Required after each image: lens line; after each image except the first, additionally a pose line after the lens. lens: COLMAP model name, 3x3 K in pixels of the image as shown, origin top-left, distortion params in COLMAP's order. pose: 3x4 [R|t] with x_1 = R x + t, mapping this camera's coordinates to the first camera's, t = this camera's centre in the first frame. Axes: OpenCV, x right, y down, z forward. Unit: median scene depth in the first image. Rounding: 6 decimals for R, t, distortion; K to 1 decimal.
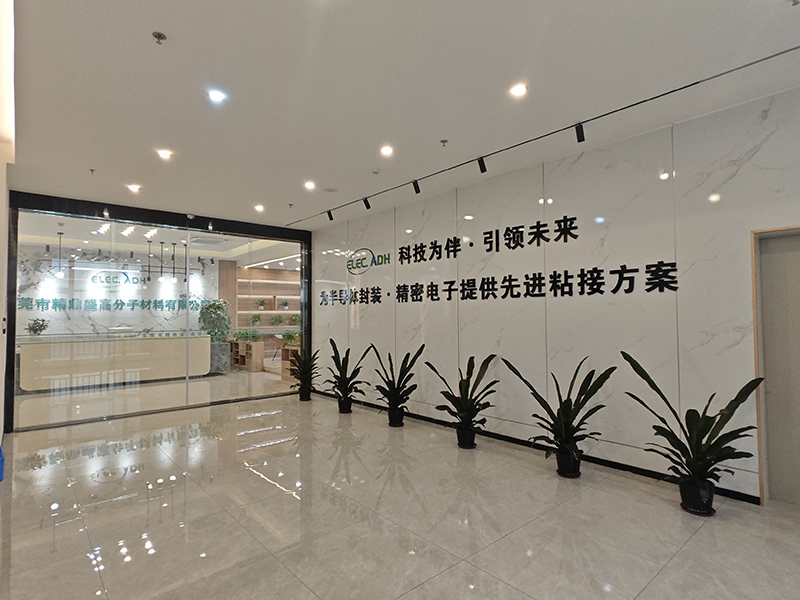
lens RADIAL K [[447.7, 0, 399.8], [0, 447.7, 298.1], [0, 0, 1]] dist [-0.002629, 0.004459]
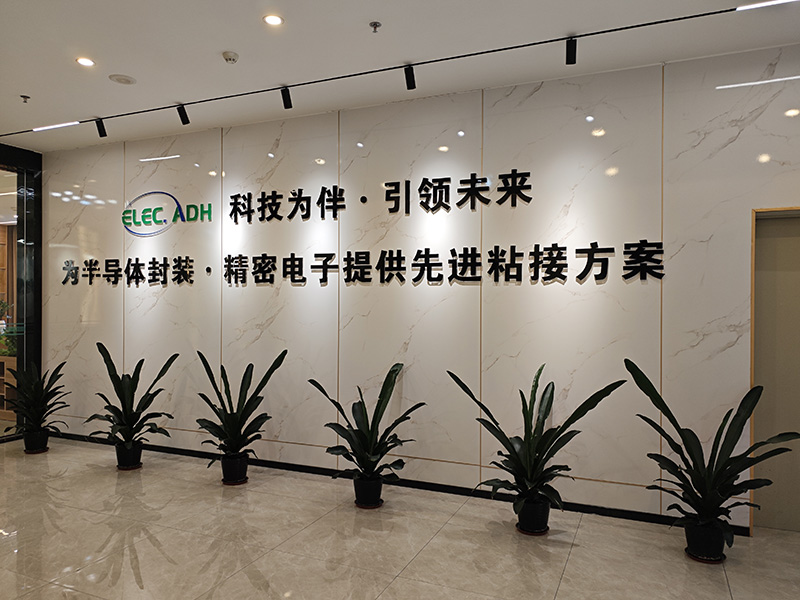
lens RADIAL K [[580.4, 0, 399.4], [0, 580.4, 305.7], [0, 0, 1]] dist [0.021974, -0.022555]
pose [[0.900315, 0.014443, 0.434999, -0.169281], [-0.031133, 0.999026, 0.031267, 0.009266], [-0.434124, -0.041693, 0.899888, 0.198674]]
